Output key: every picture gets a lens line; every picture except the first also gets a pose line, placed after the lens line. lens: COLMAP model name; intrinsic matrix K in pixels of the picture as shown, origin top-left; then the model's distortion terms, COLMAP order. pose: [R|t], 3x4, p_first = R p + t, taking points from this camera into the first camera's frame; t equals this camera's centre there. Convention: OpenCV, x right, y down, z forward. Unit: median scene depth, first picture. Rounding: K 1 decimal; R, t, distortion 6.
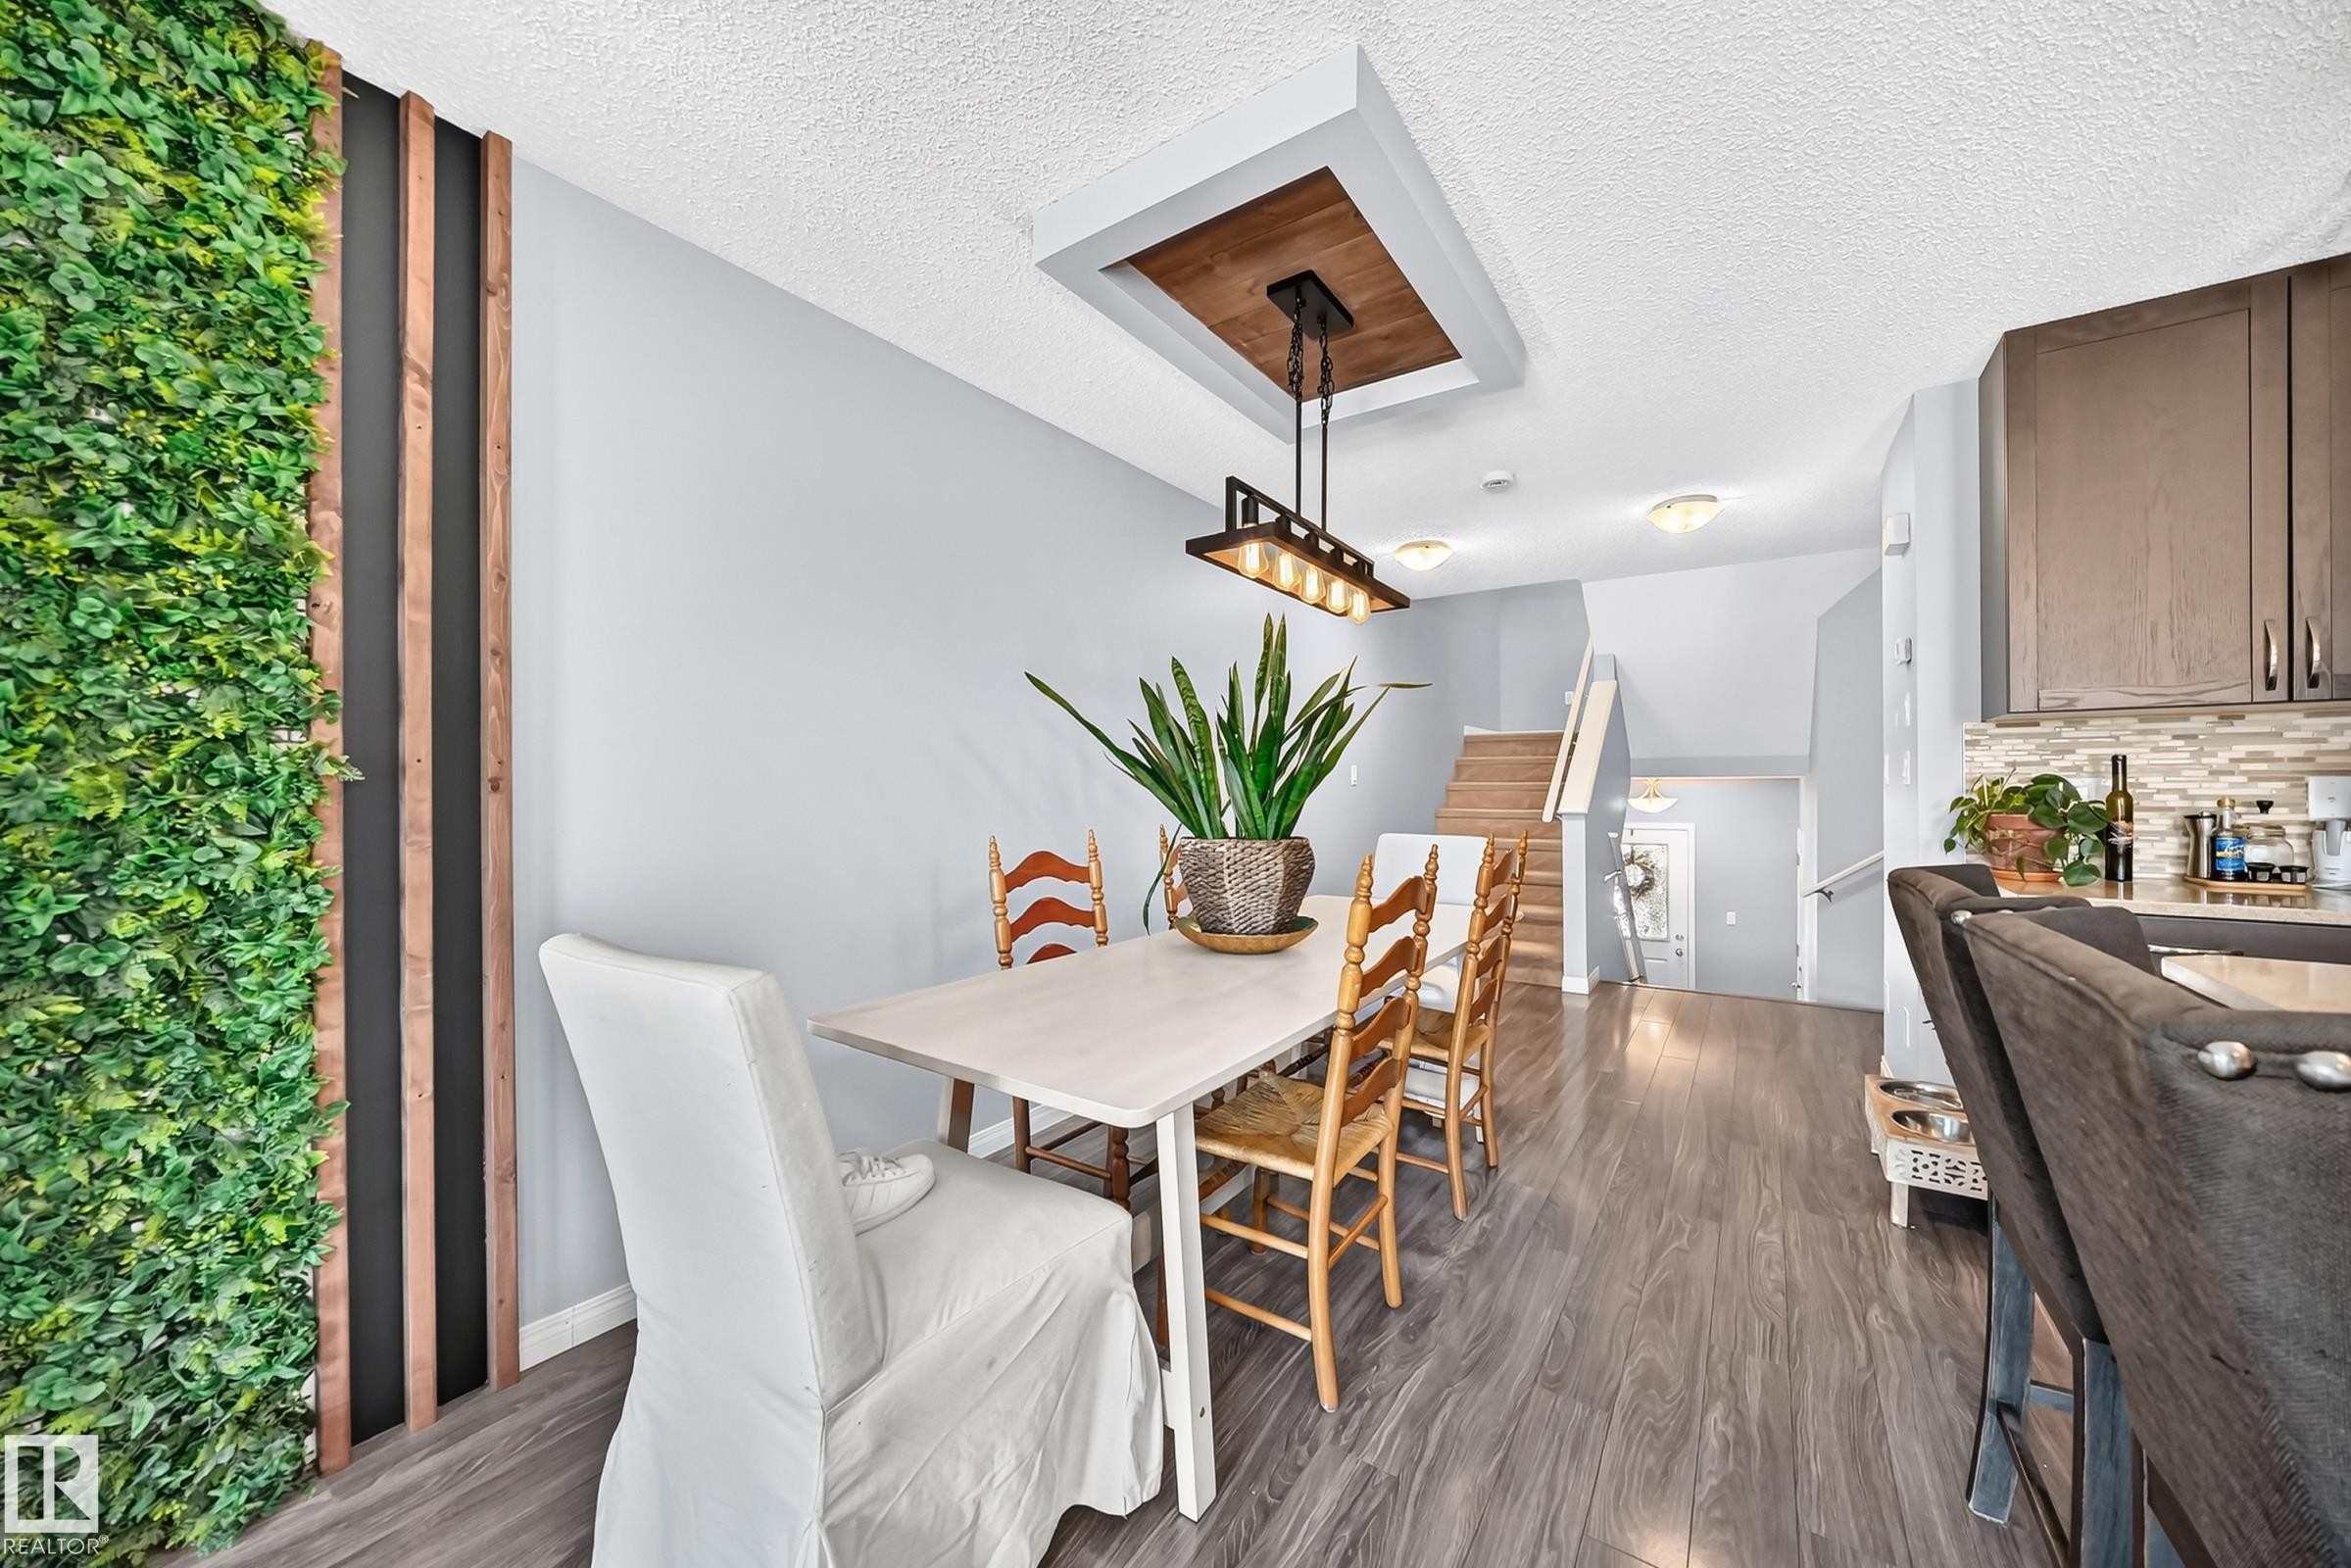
lens RADIAL K [[838.6, 0, 1184.5], [0, 838.6, 790.4], [0, 0, 1]] dist [-0.018267, 0.004639]
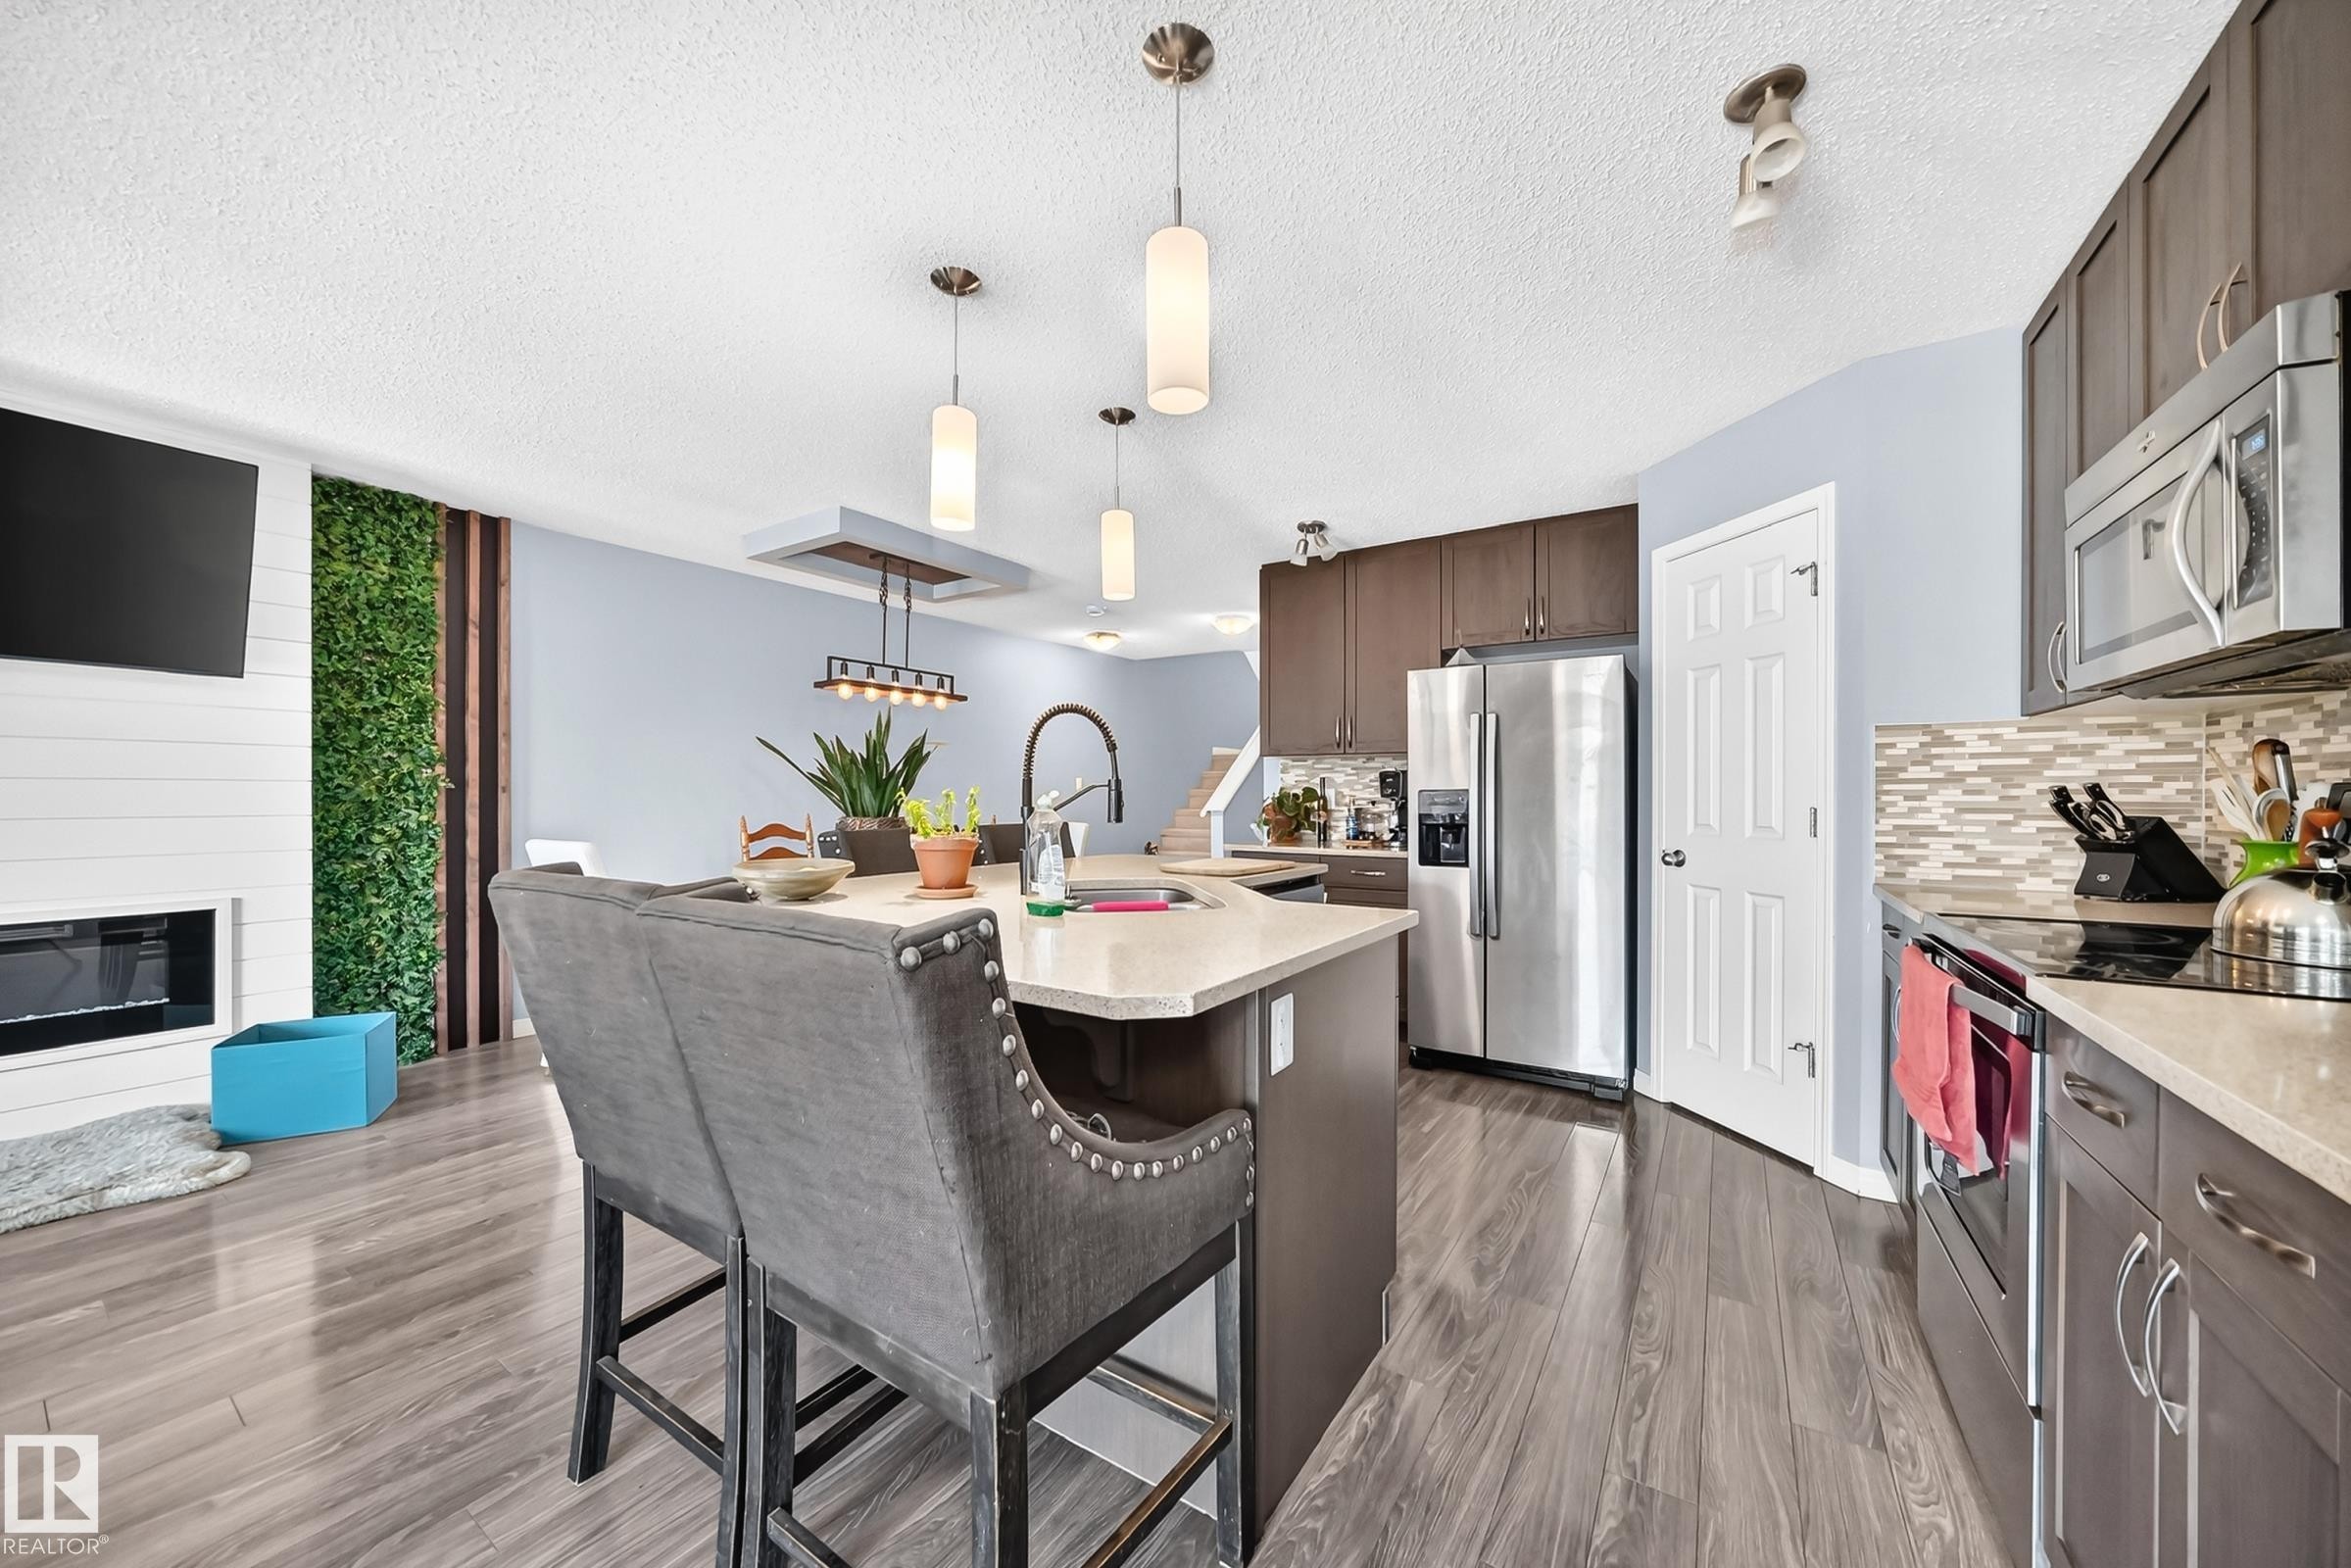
lens RADIAL K [[838.6, 0, 1179.0], [0, 838.6, 796.2], [0, 0, 1]] dist [-0.018267, 0.004639]
pose [[0.999802, 0.004062, 0.019458, 1.139529], [-0.004052, 0.999992, -0.000534, 0.005847], [-0.019460, 0.000455, 0.999811, -1.526236]]
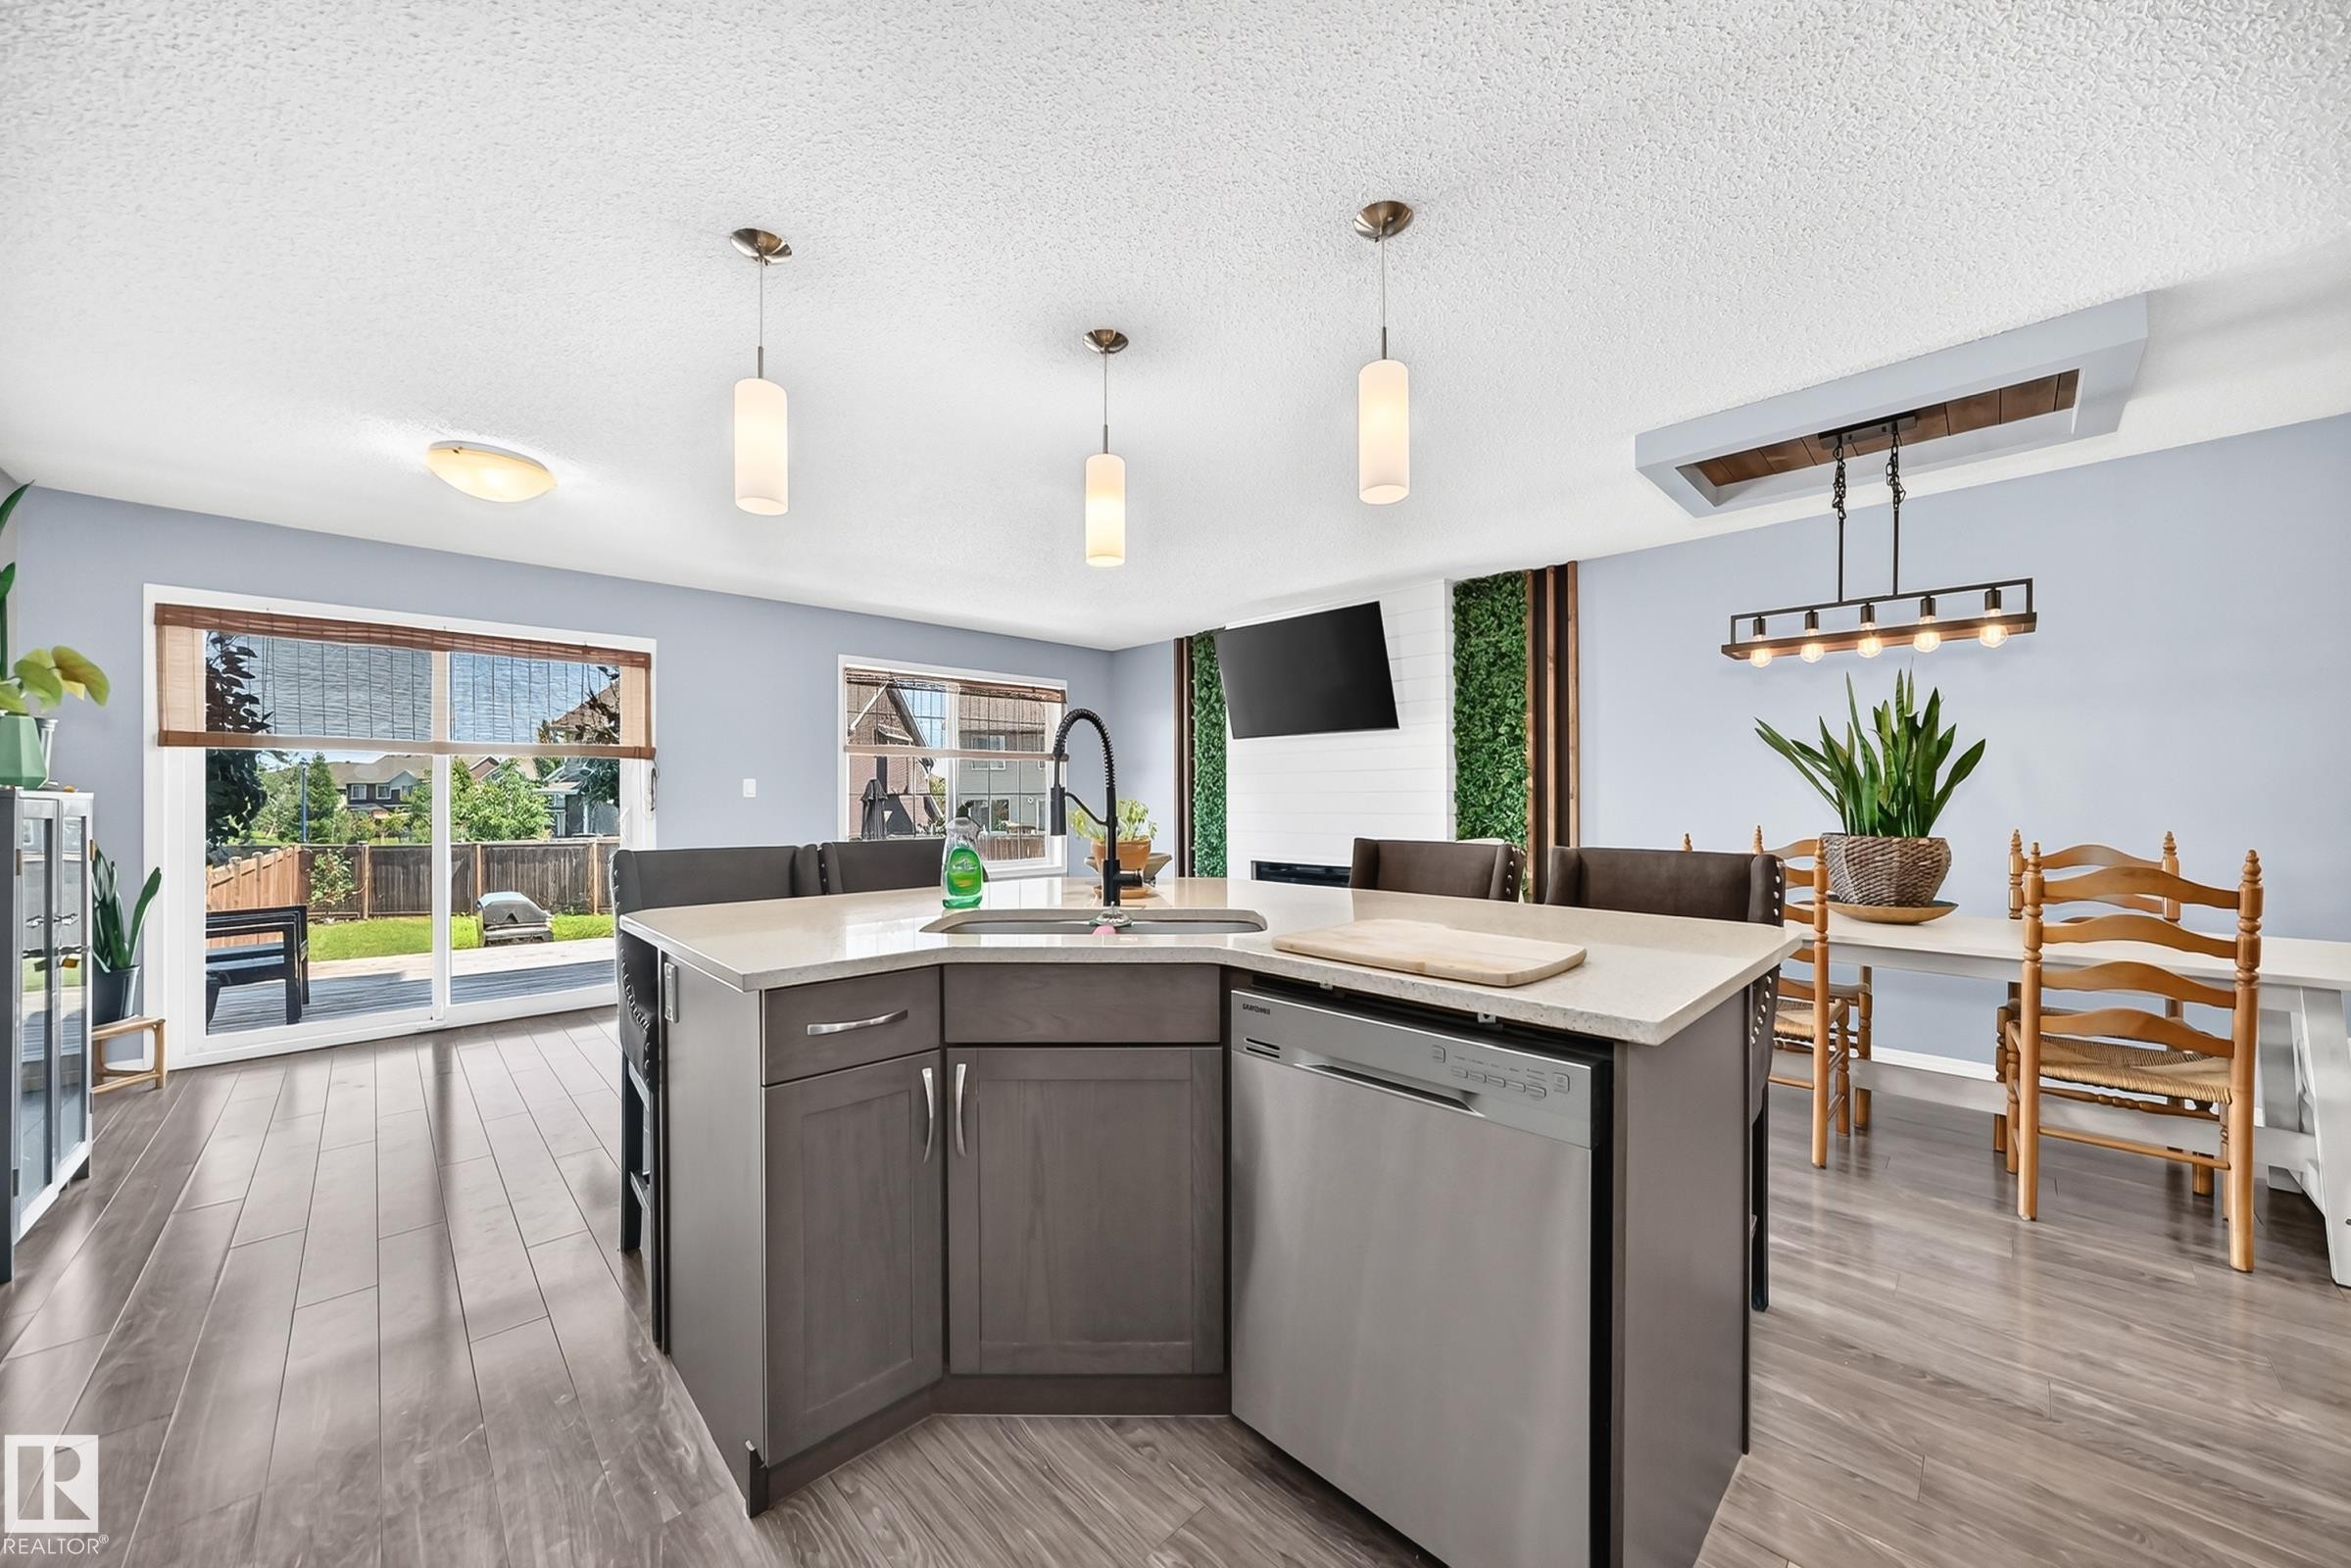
lens RADIAL K [[838.6, 0, 1195.2], [0, 838.6, 788.5], [0, 0, 1]] dist [-0.018267, 0.004639]
pose [[-0.177026, -0.007799, -0.984175, 2.260865], [0.000818, 0.999967, -0.008072, -0.012133], [0.984206, -0.002234, -0.177013, 0.269086]]
